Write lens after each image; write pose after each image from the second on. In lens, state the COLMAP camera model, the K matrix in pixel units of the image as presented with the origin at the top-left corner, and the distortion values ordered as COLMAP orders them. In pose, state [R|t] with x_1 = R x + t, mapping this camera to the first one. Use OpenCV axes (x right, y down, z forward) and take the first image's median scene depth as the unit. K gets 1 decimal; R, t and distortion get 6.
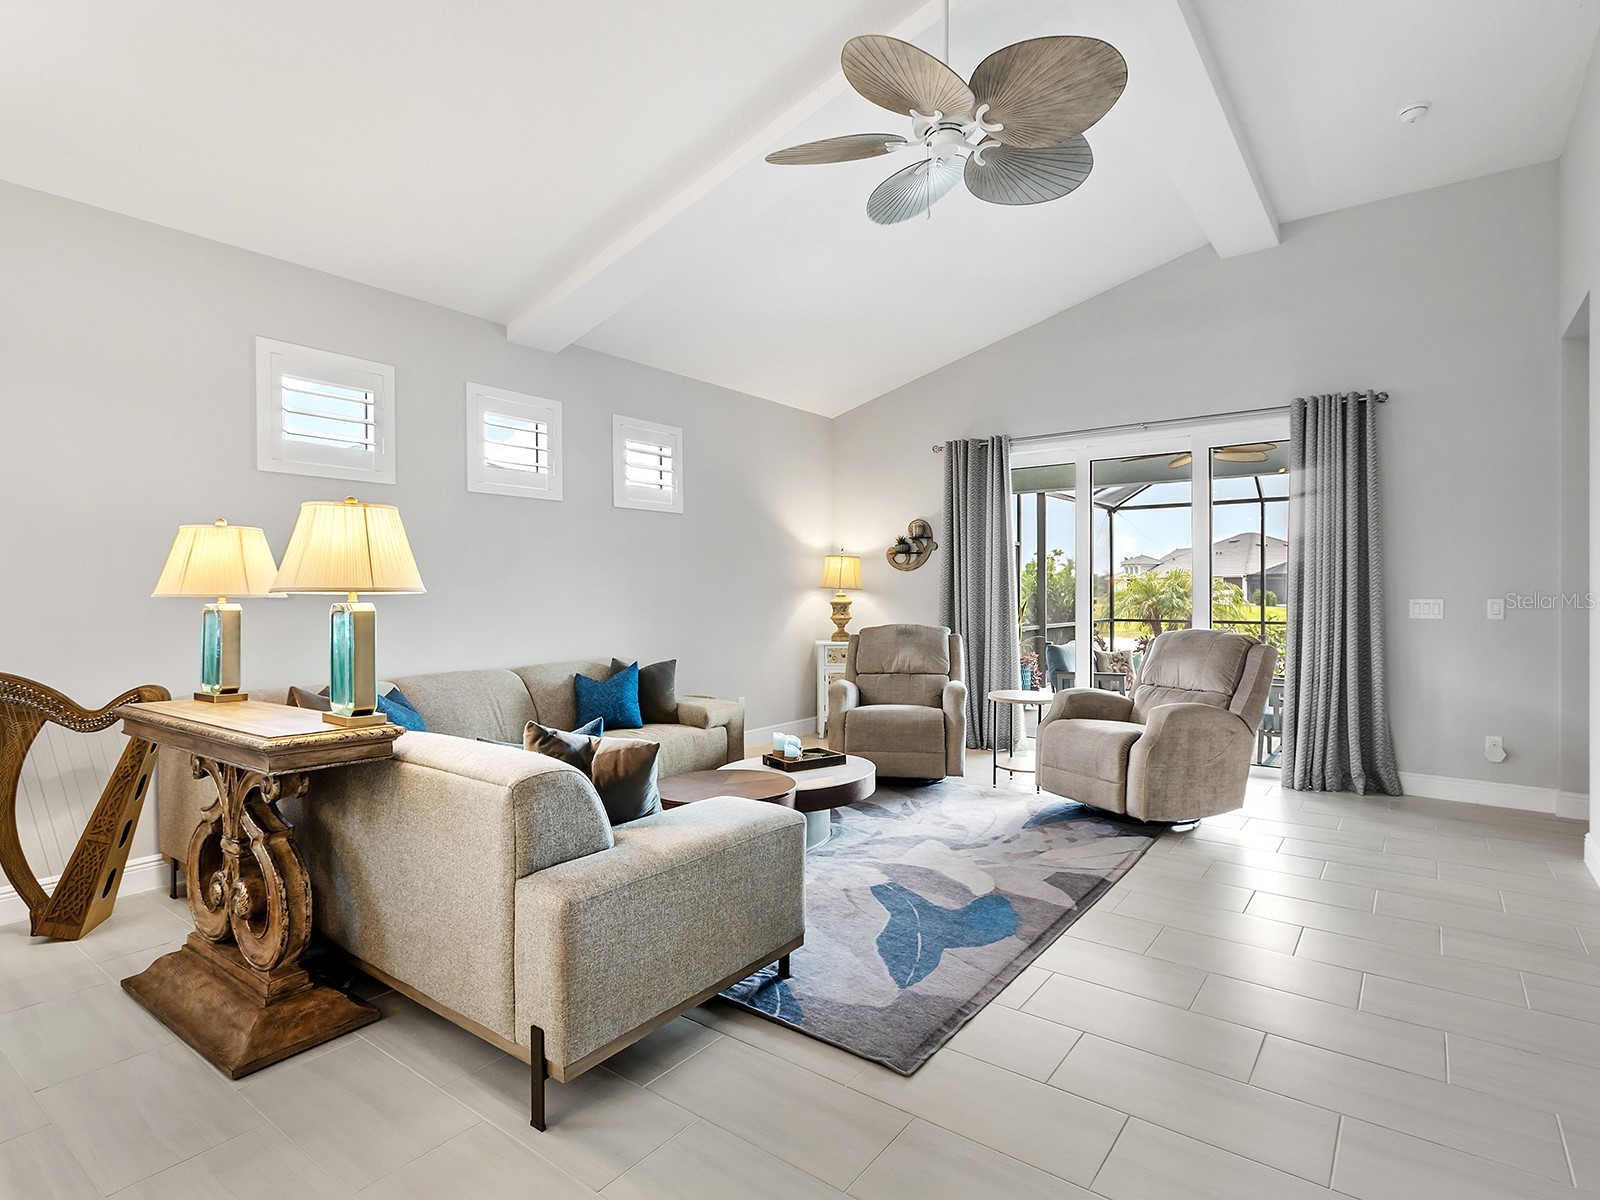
lens RADIAL K [[826.8, 0, 787.6], [0, 826.8, 592.8], [0, 0, 1]] dist [0.003772, -0.002178]
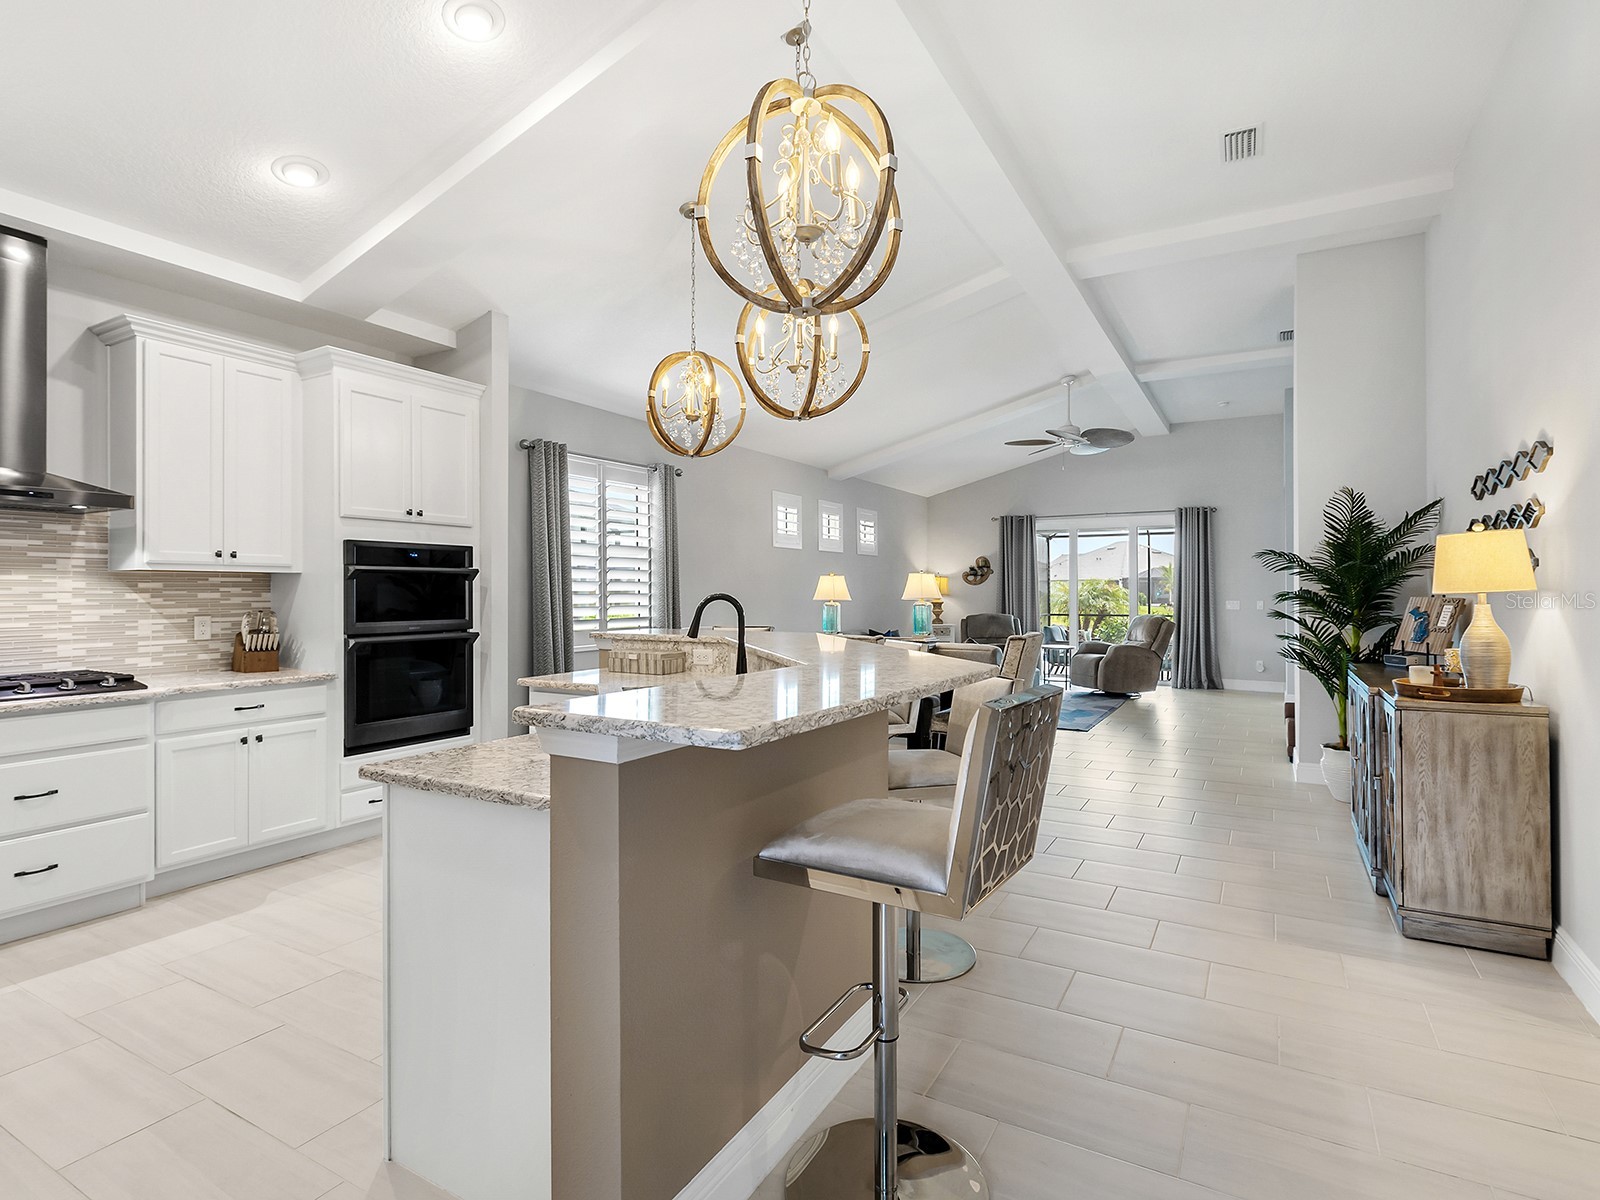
lens RADIAL K [[826.8, 0, 796.7], [0, 826.8, 587.2], [0, 0, 1]] dist [0.003772, -0.002178]
pose [[0.990866, 0.001556, 0.134839, -0.662761], [-0.000358, 0.999960, -0.008909, -0.007471], [-0.134848, 0.008780, 0.990827, -1.004285]]
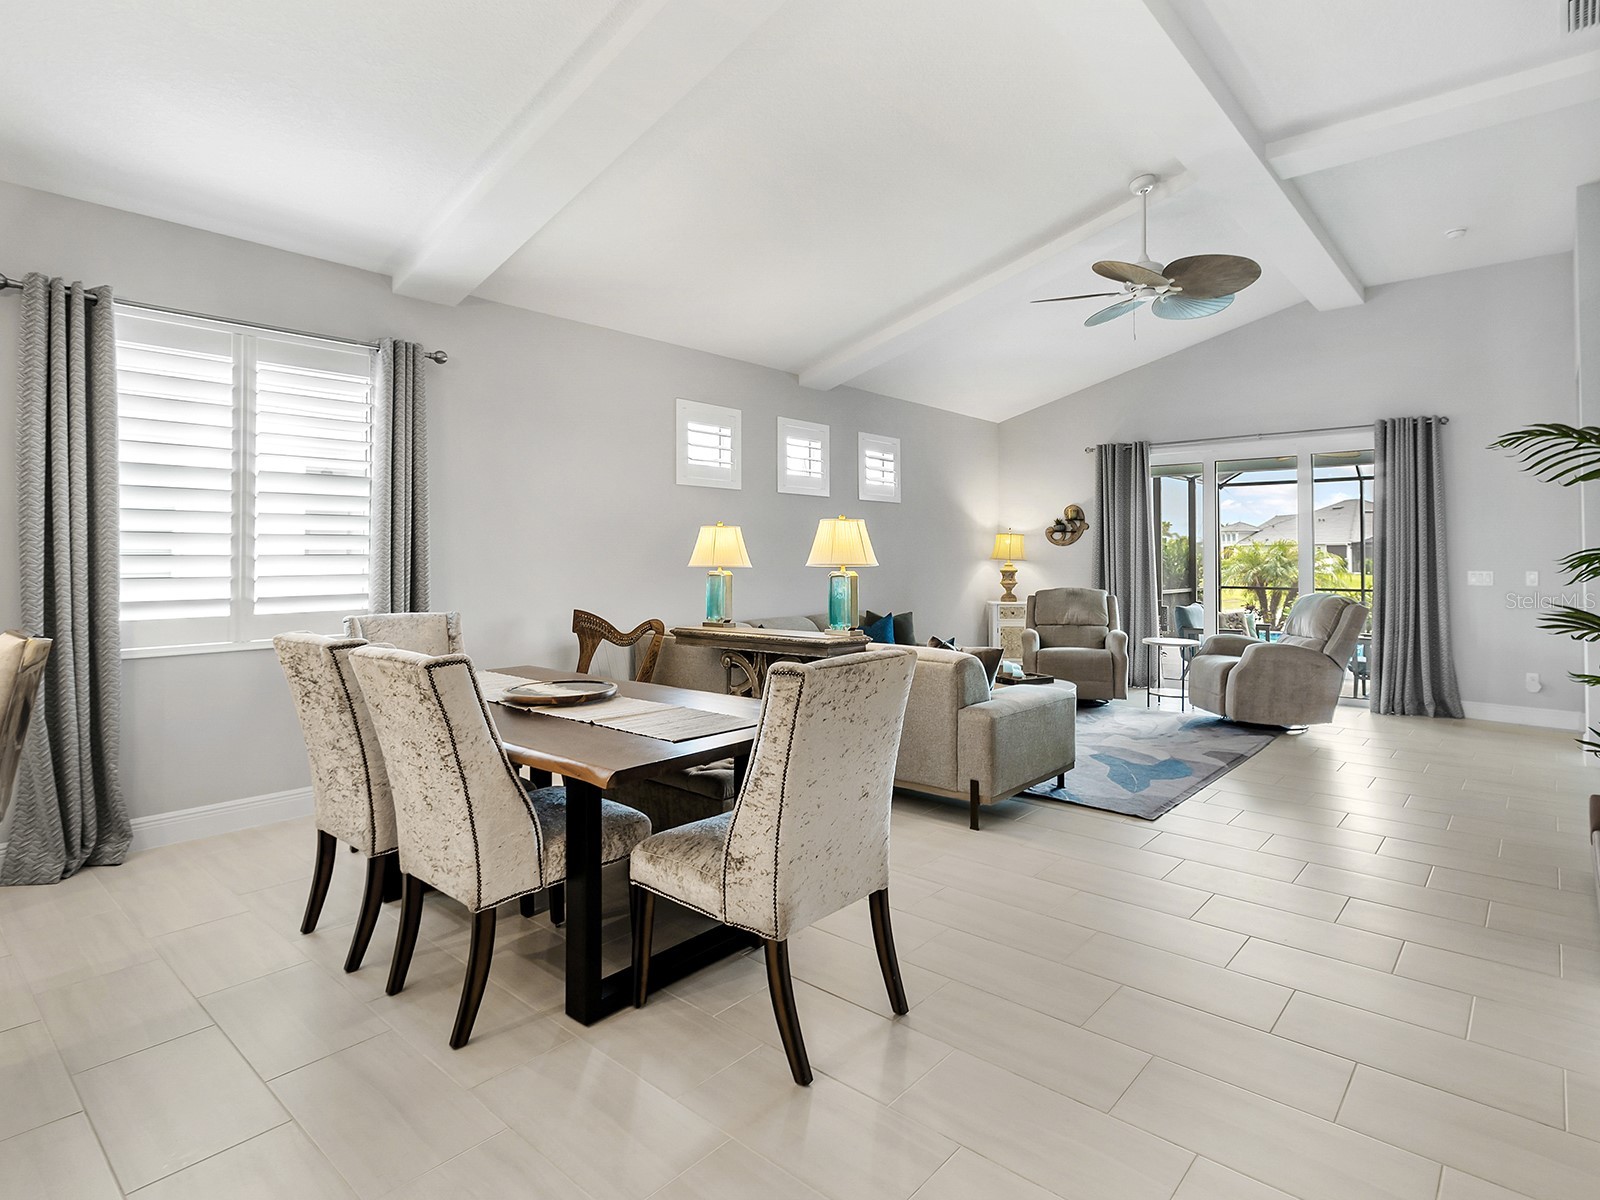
lens RADIAL K [[826.8, 0, 822.4], [0, 826.8, 540.0], [0, 0, 1]] dist [0.003772, -0.002178]
pose [[0.998048, 0.002757, -0.062387, -0.196063], [-0.004163, 0.999740, -0.022424, -0.007302], [0.062309, 0.022640, 0.997800, -0.382935]]
